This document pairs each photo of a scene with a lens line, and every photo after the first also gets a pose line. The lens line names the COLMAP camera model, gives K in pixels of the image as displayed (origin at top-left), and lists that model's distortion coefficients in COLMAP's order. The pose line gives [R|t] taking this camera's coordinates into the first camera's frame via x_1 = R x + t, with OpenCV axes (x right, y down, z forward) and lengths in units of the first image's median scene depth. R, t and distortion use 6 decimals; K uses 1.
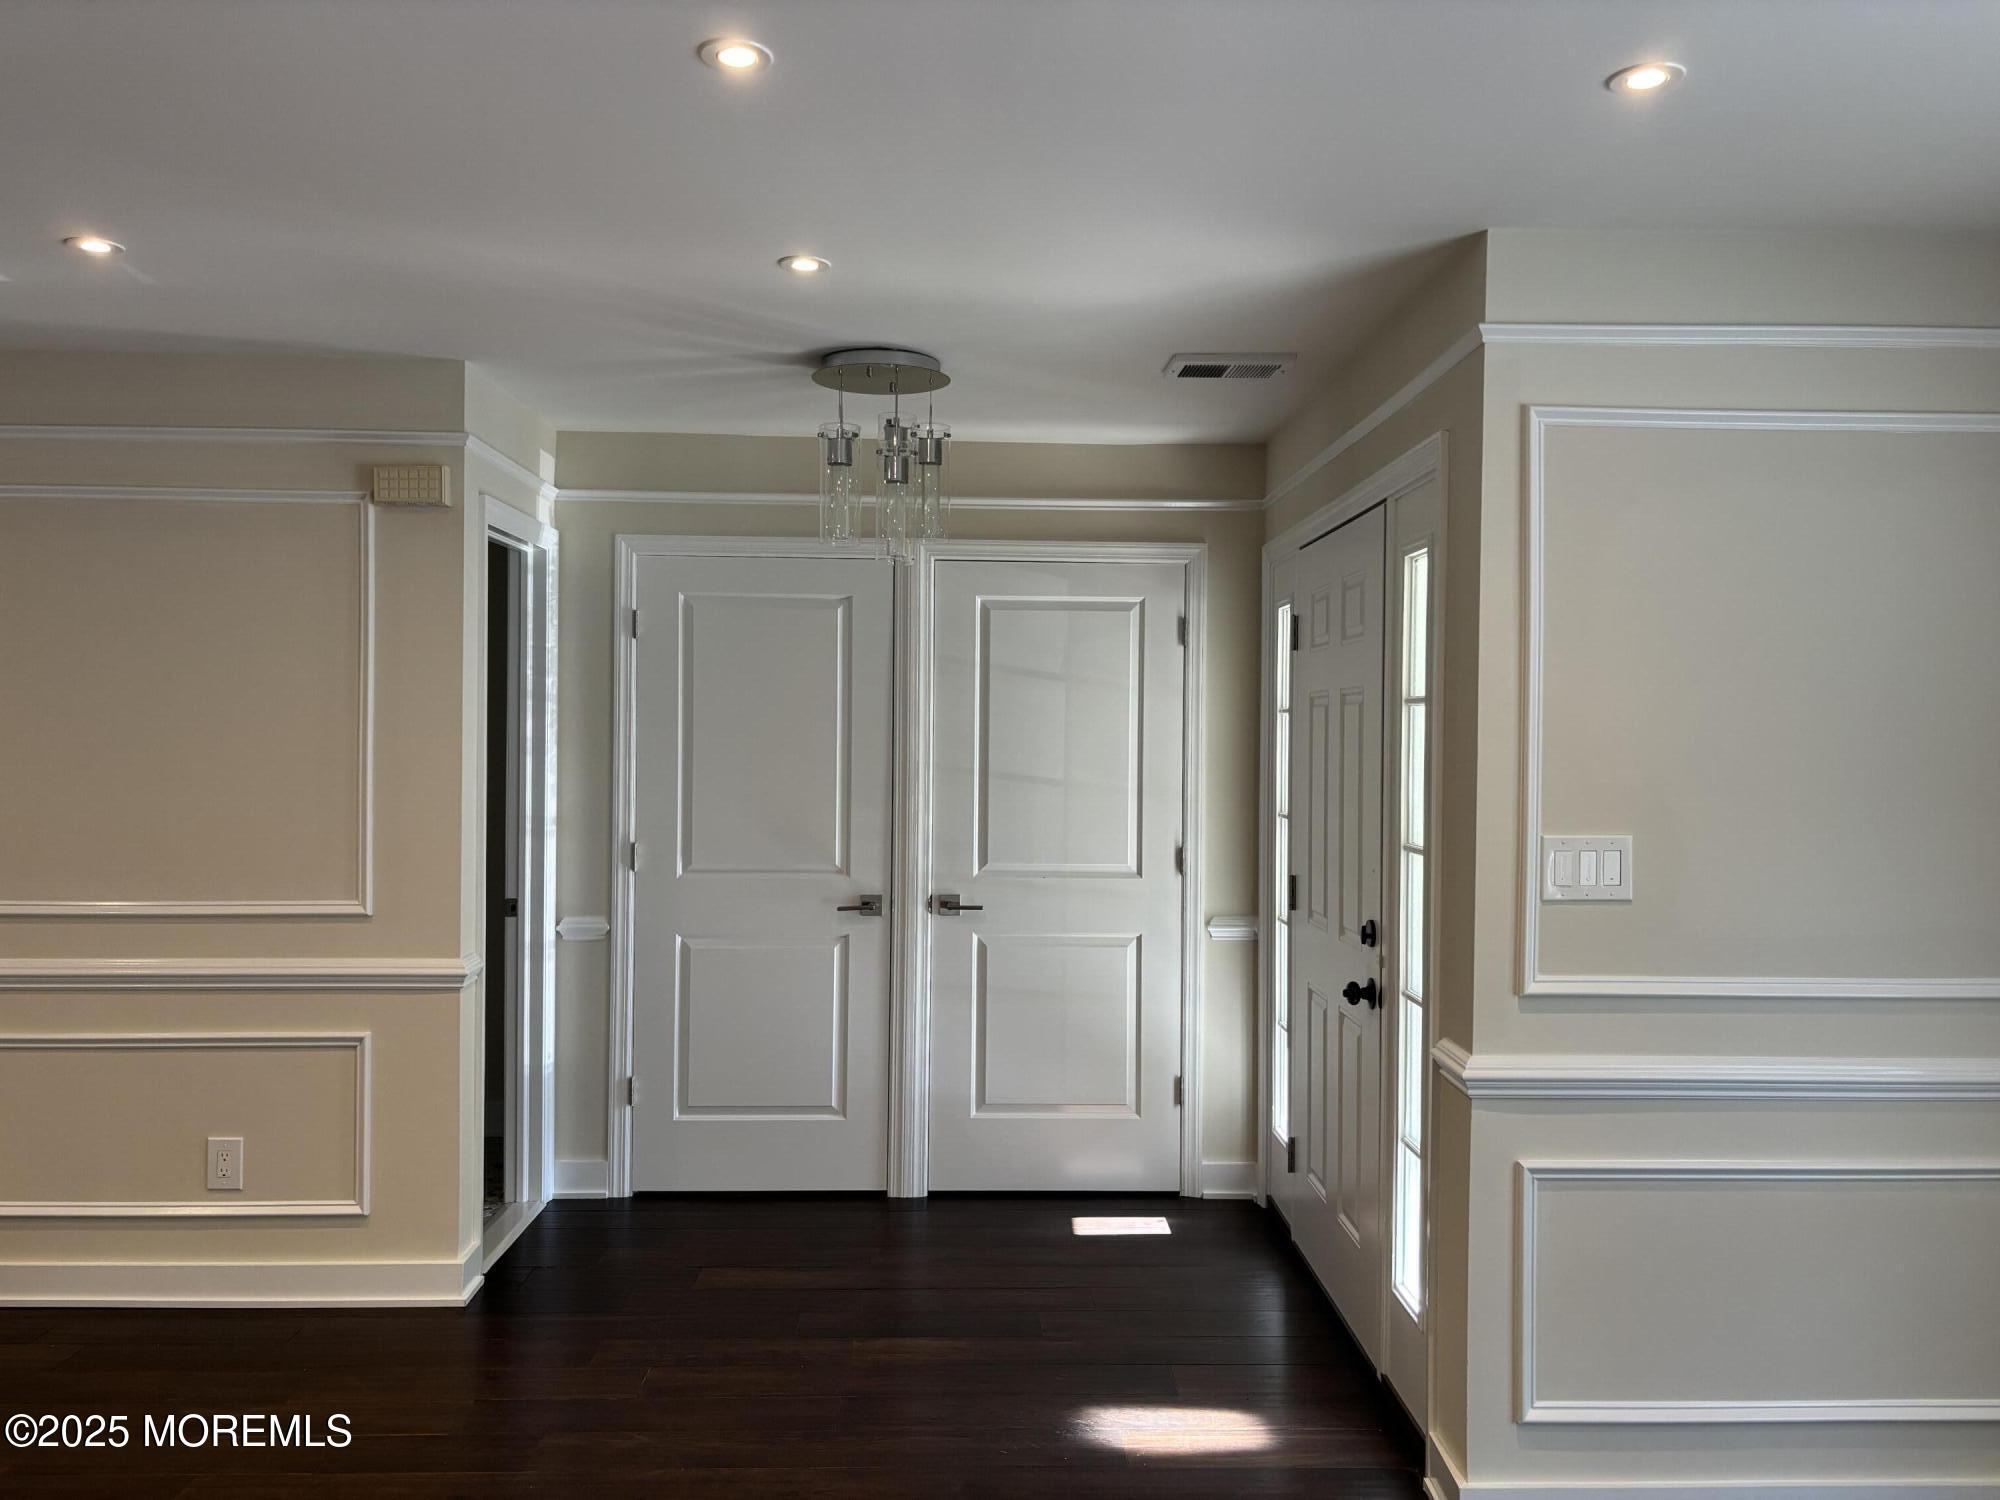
lens RADIAL K [[1504.3, 0, 1004.4], [0, 1504.3, 765.3], [0, 0, 1]] dist [0.039198, -0.041660]
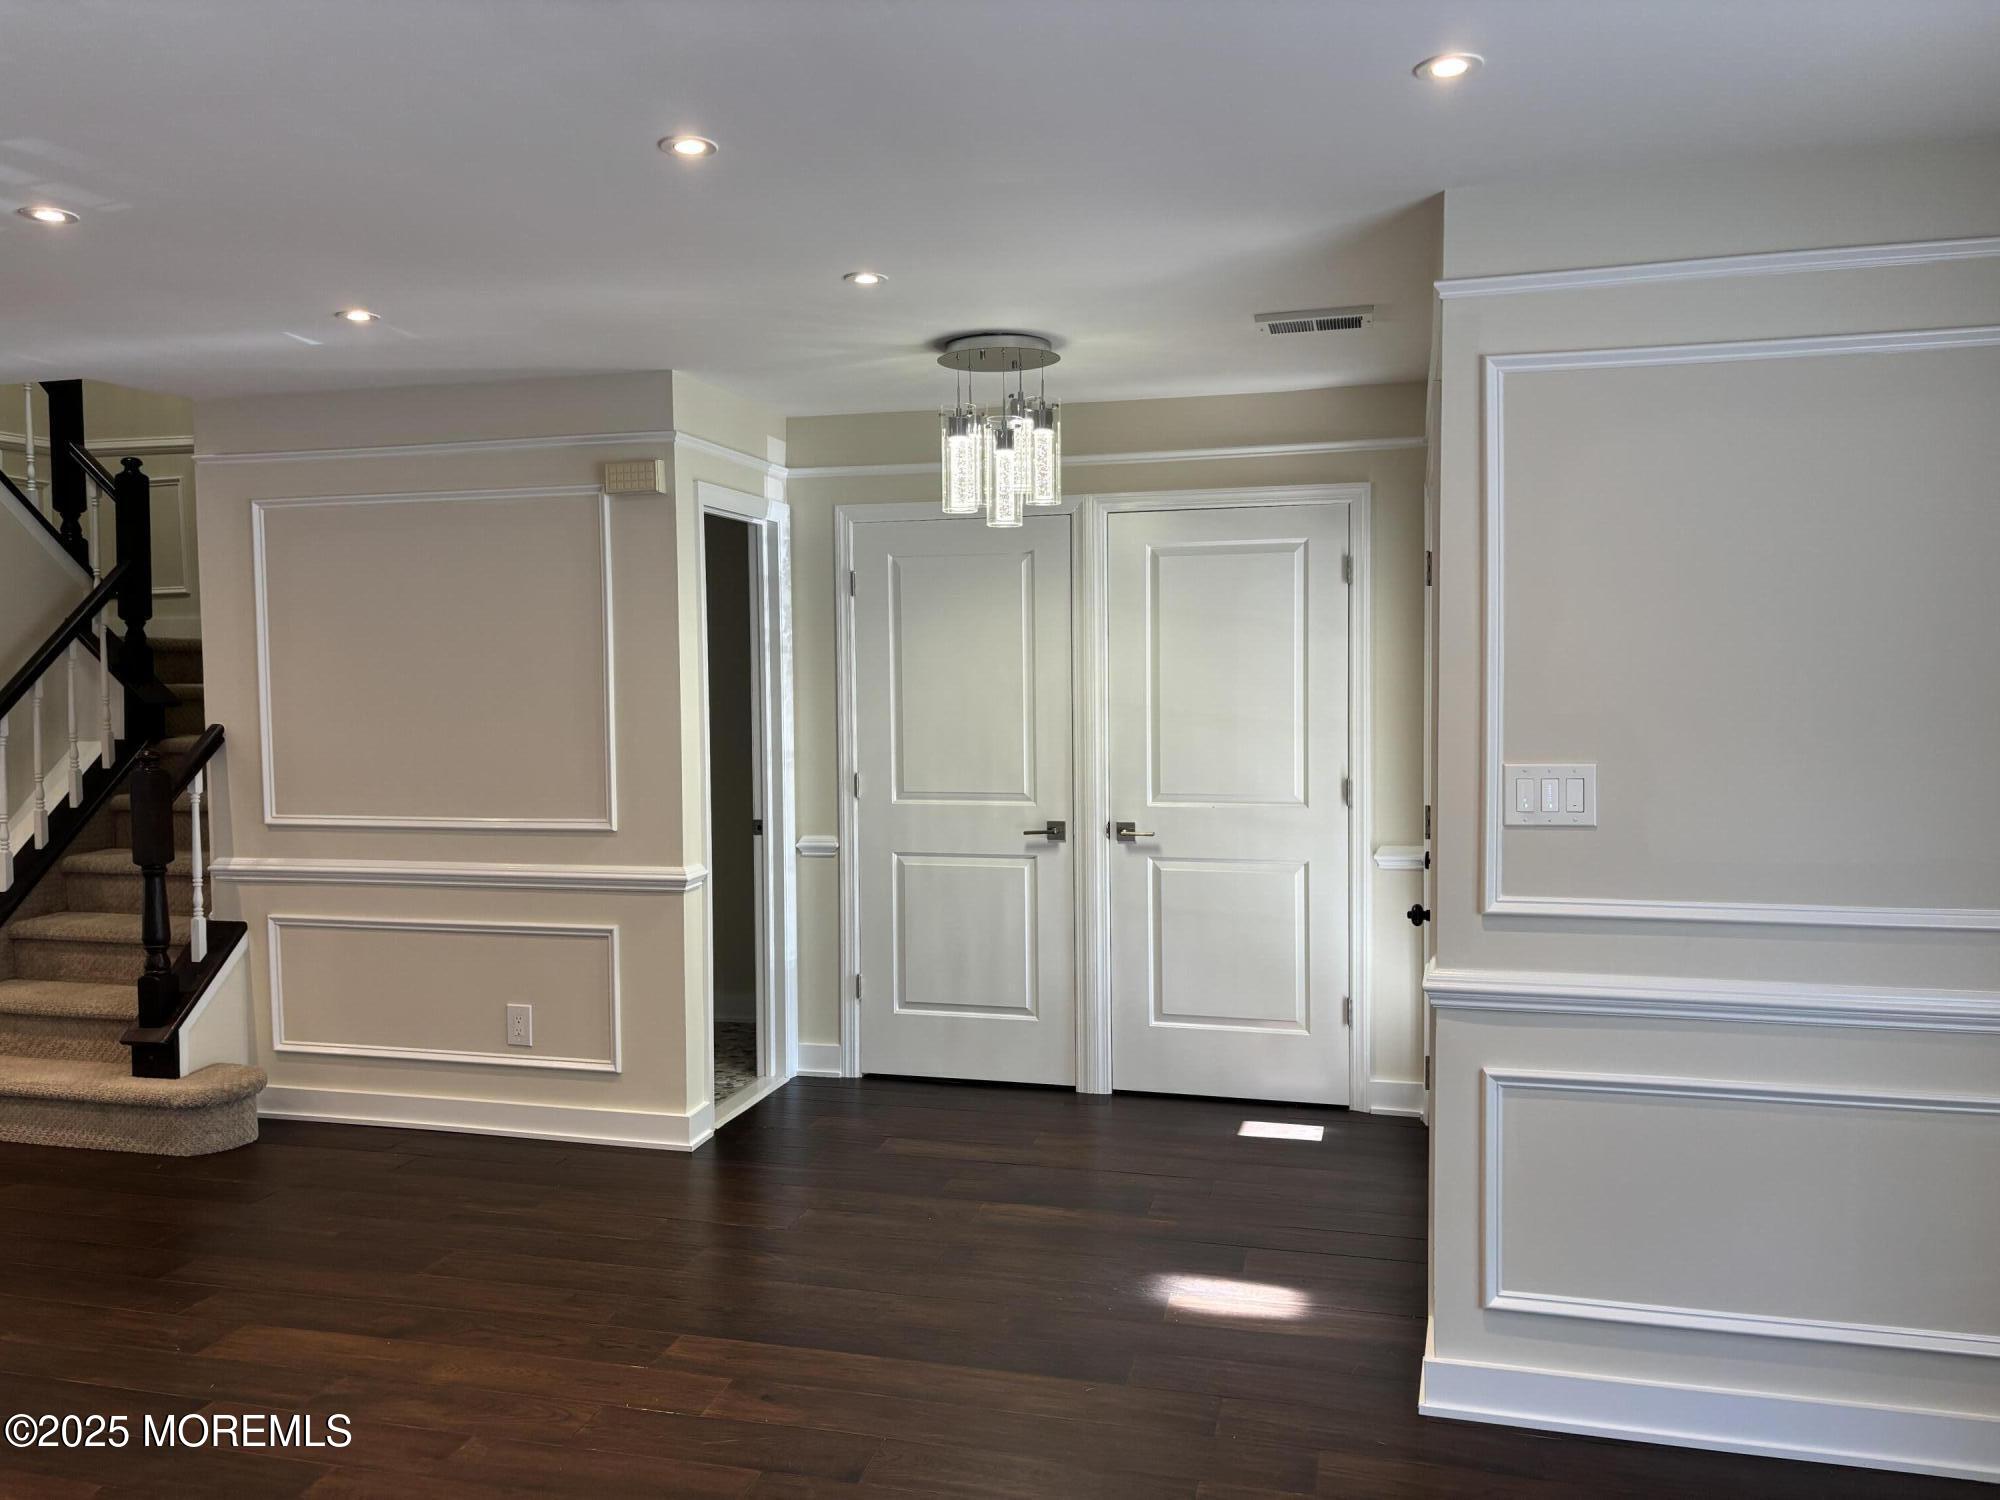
lens RADIAL K [[1504.3, 0, 1004.4], [0, 1504.3, 765.3], [0, 0, 1]] dist [0.039198, -0.041660]
pose [[0.958120, -0.000449, -0.286368, 0.198444], [0.012772, 0.999071, 0.041167, -0.000613], [0.286084, -0.043101, 0.957235, -0.069017]]
